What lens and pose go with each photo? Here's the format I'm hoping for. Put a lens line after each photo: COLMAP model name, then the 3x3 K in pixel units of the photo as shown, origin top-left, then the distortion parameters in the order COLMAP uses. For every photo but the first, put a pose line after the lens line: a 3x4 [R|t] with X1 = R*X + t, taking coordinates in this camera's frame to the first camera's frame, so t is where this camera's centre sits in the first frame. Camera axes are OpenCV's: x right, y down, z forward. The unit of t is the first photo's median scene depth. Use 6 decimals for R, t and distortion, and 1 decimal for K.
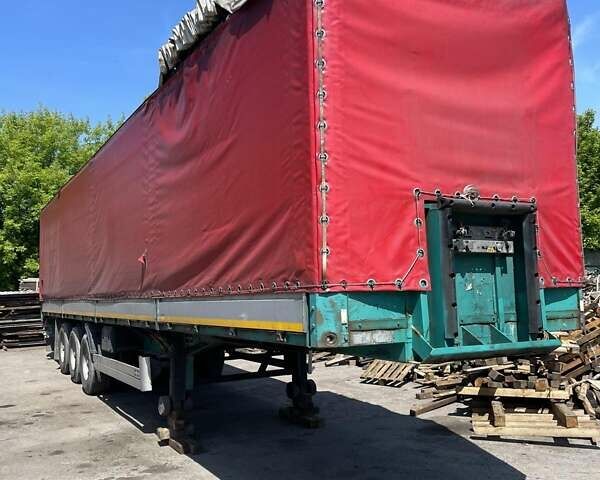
lens RADIAL K [[609.4, 0, 300.0], [0, 609.4, 240.0], [0, 0, 1]] dist [0.008338, 0.011904]
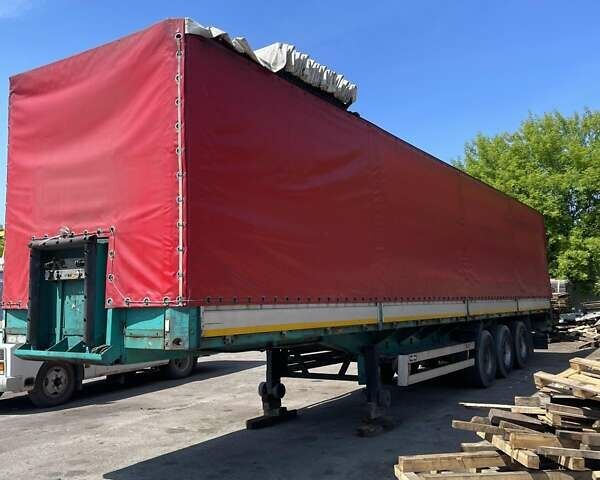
lens RADIAL K [[609.4, 0, 300.0], [0, 609.4, 240.0], [0, 0, 1]] dist [0.008338, 0.011904]
pose [[0.471522, -0.075121, -0.878649, 1.554403], [0.083480, 0.995693, -0.040329, 0.028886], [0.877894, -0.054334, 0.475762, 0.779777]]
